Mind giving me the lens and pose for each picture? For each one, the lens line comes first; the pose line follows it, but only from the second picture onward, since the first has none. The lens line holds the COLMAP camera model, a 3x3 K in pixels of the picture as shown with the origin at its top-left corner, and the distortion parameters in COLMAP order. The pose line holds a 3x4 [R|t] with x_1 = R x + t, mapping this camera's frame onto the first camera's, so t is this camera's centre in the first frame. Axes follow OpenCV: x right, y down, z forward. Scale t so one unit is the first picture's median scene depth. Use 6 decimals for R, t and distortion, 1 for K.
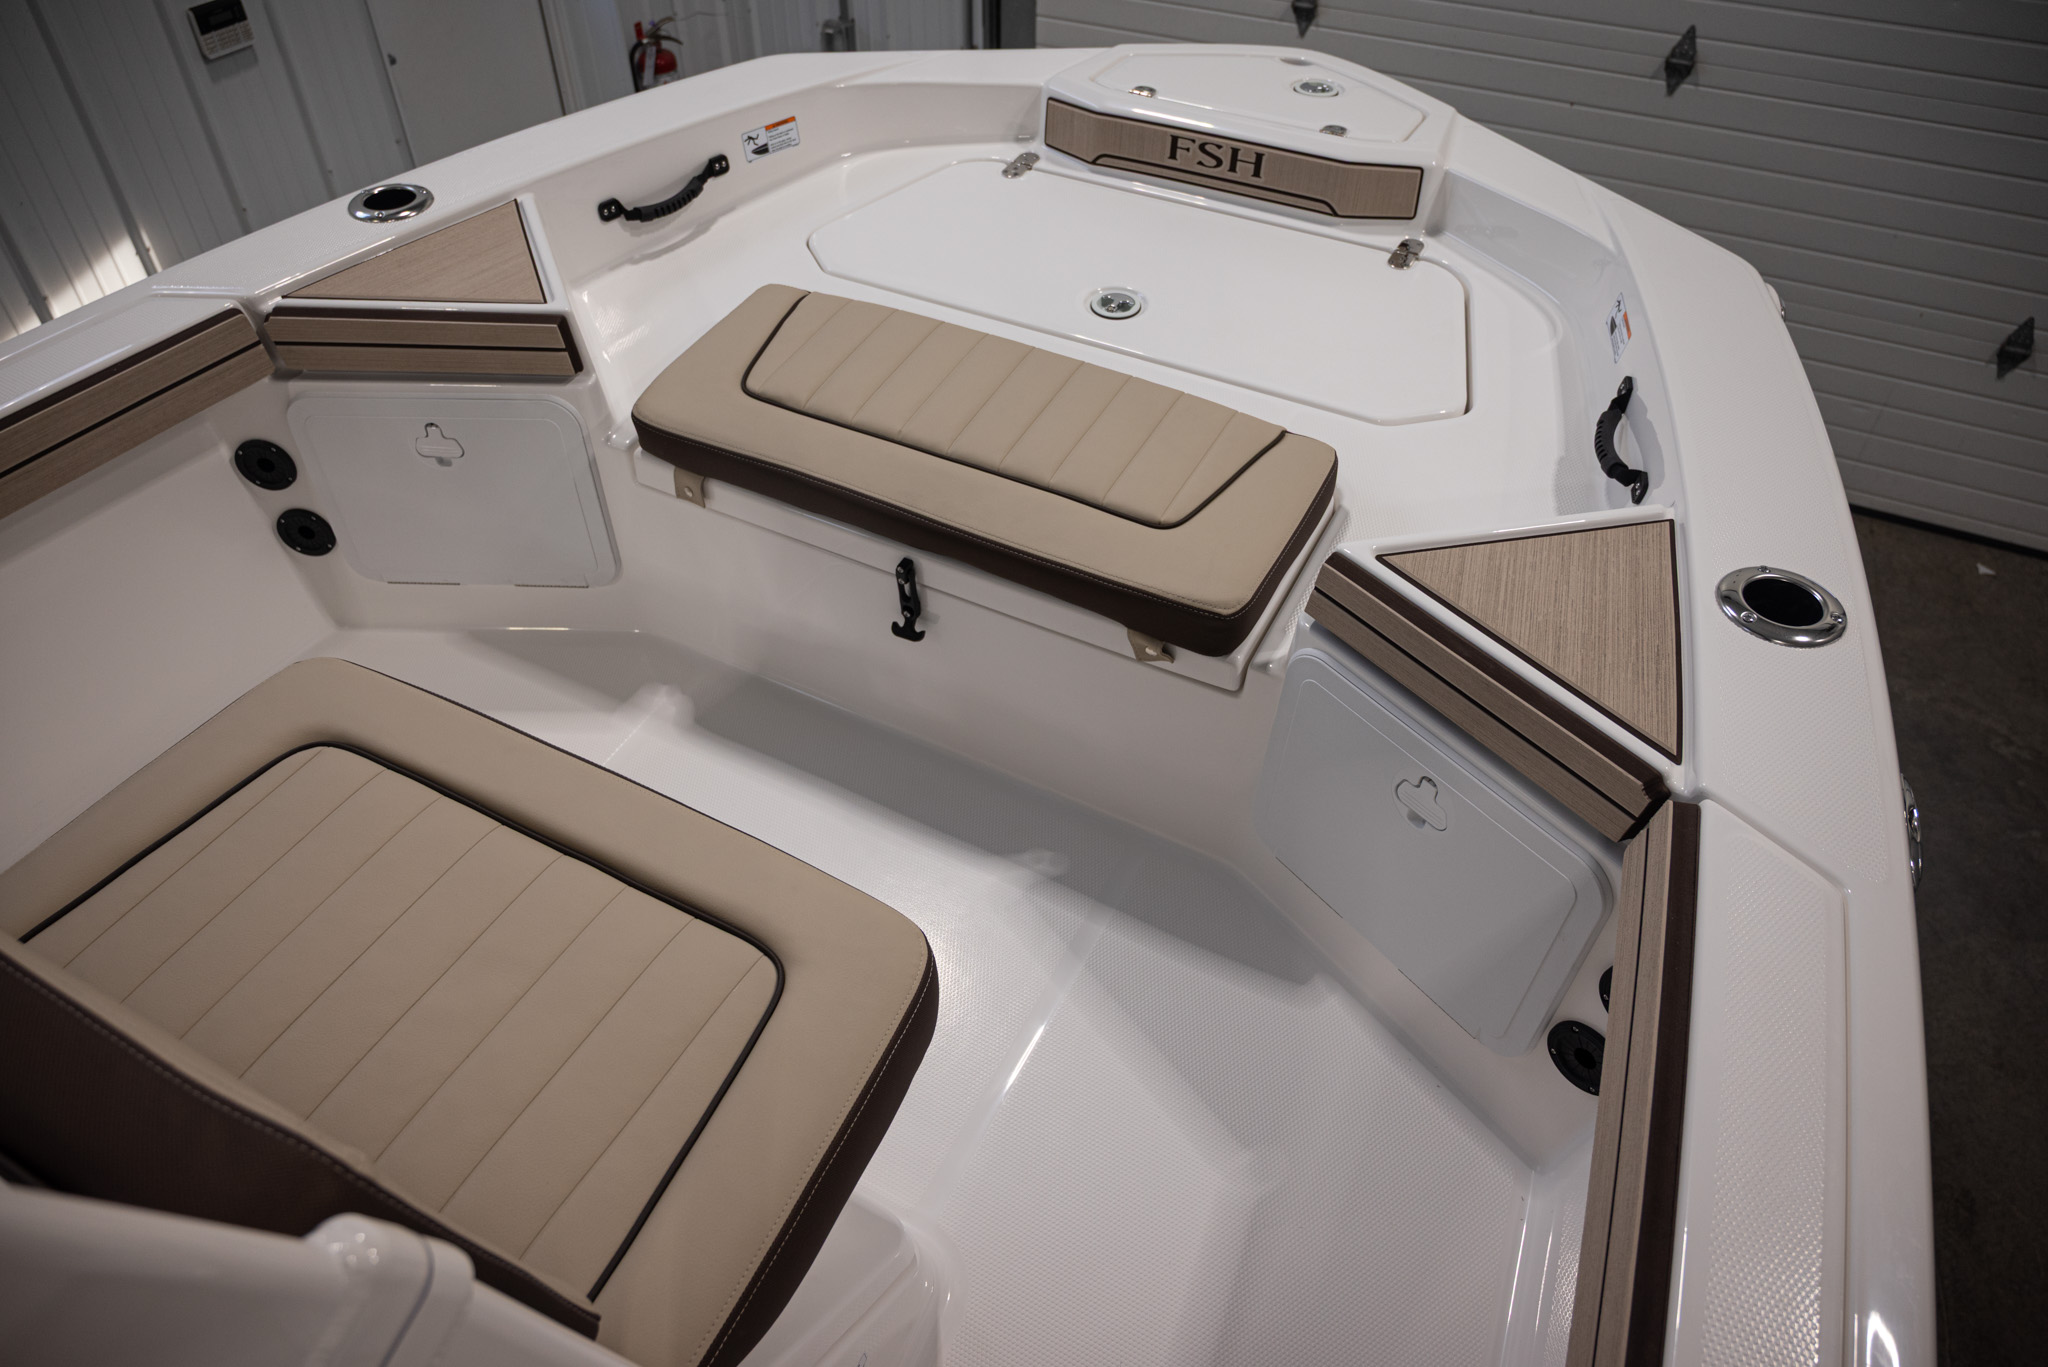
lens RADIAL K [[1350.1, 0, 1017.3], [0, 1350.1, 688.3], [0, 0, 1]] dist [-0.005392, -0.003430]
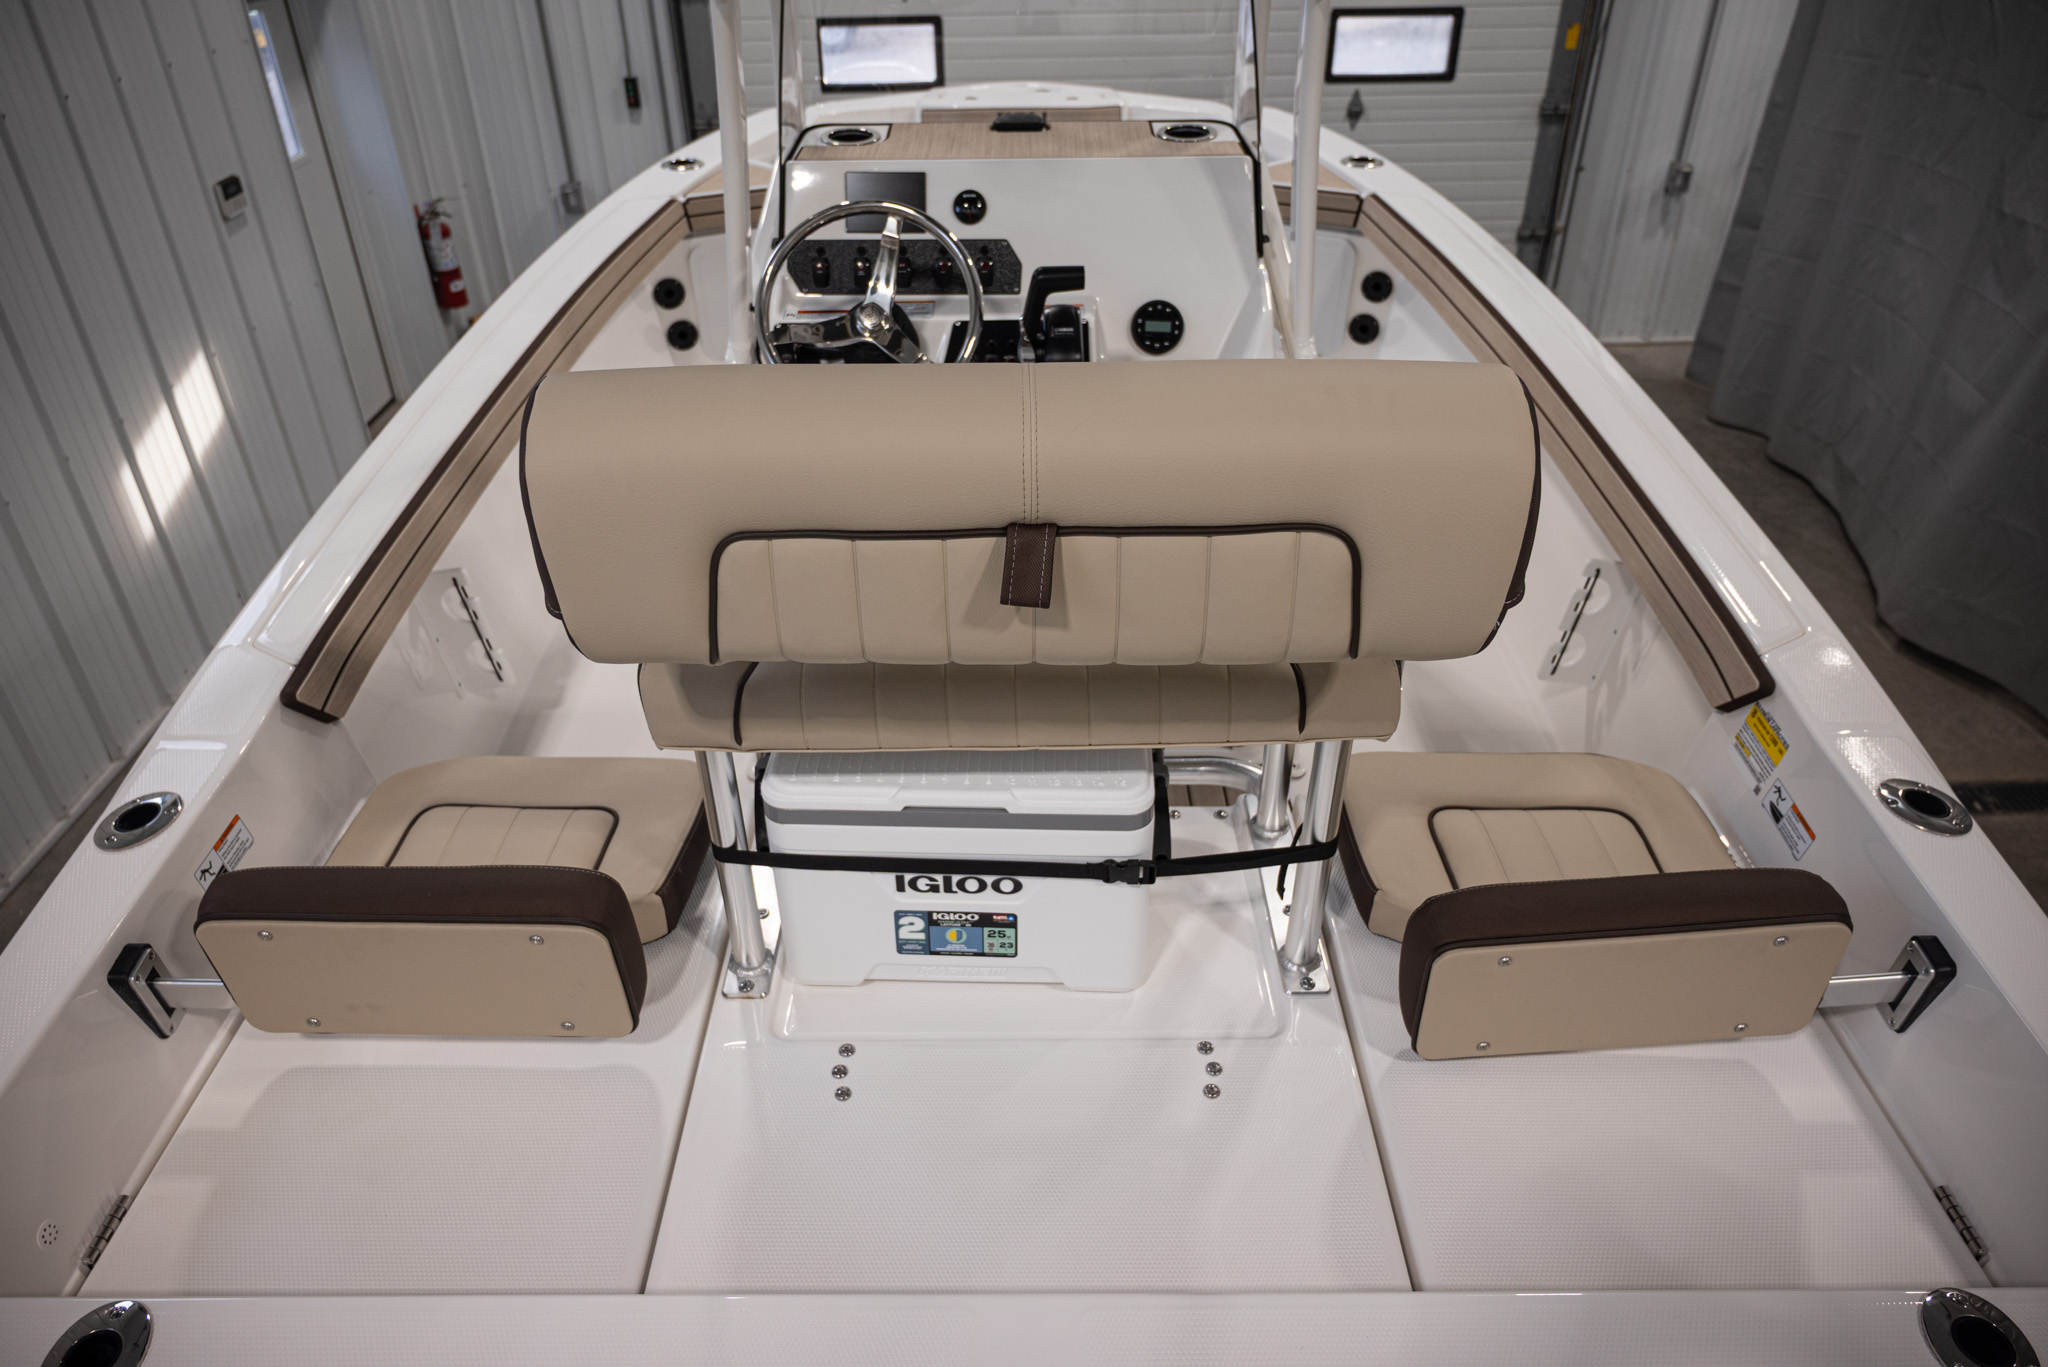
lens RADIAL K [[1359.2, 0, 1024.0], [0, 1359.2, 683.5], [0, 0, 1]] dist [-0.001569, 0.004283]
pose [[0.884601, -0.268574, 0.381247, -1.009357], [0.330227, 0.937994, -0.105440, 0.720870], [-0.329289, 0.219171, 0.918441, -0.798918]]
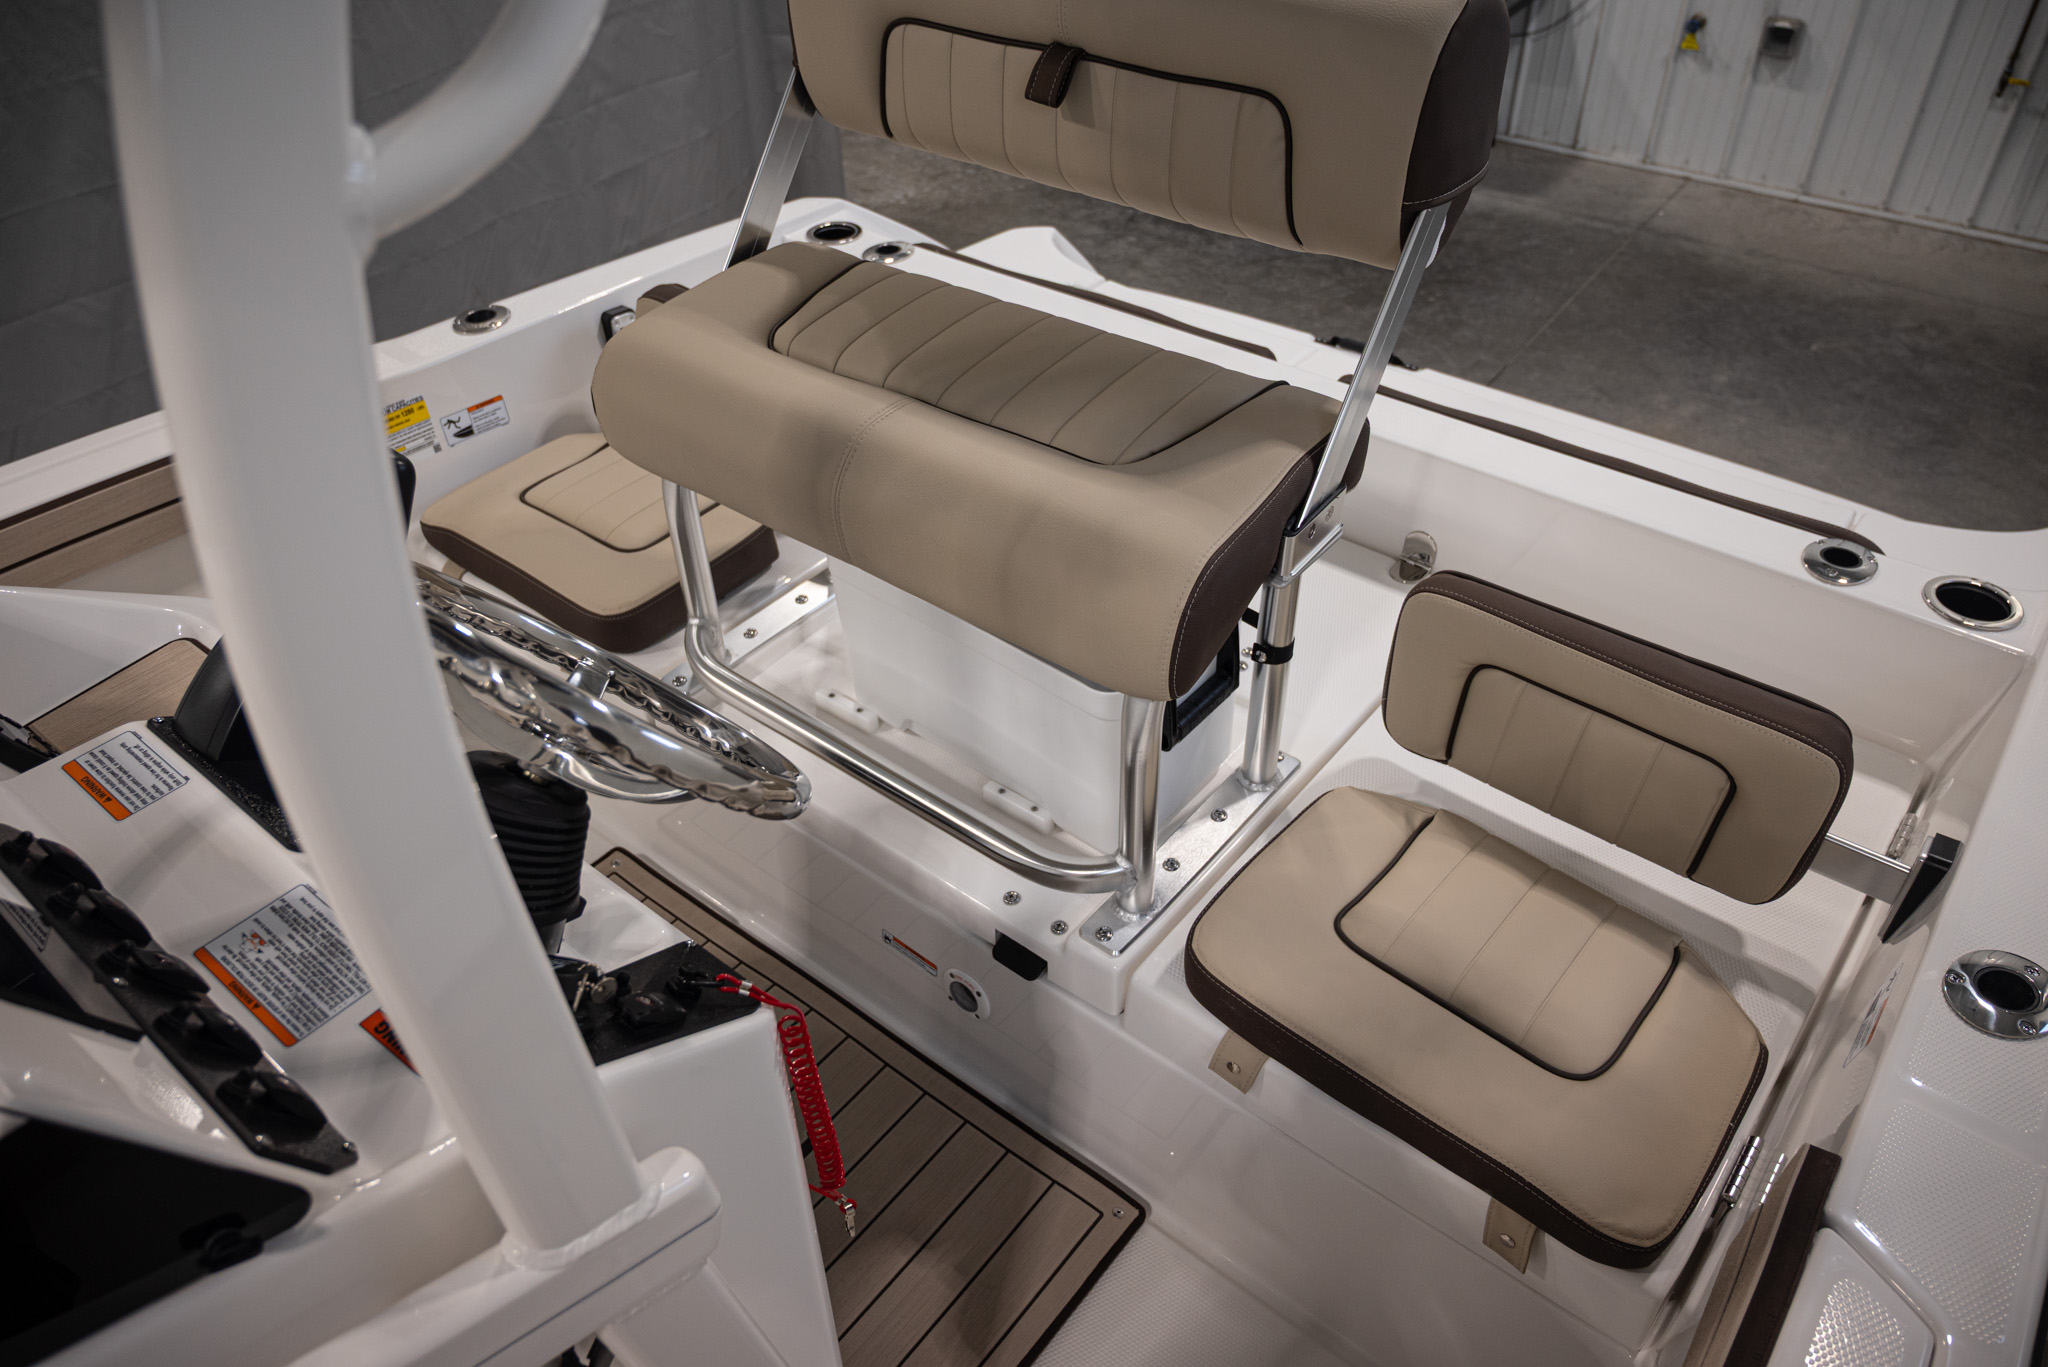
lens RADIAL K [[1419.2, 0, 1024.0], [0, 1419.2, 683.5], [0, 0, 1]] dist [0.002036, 0.000503]
pose [[-0.983363, -0.091986, 0.156641, -0.862535], [0.146844, 0.105075, 0.983563, -0.199002], [-0.106933, 0.990201, -0.089819, 0.195707]]
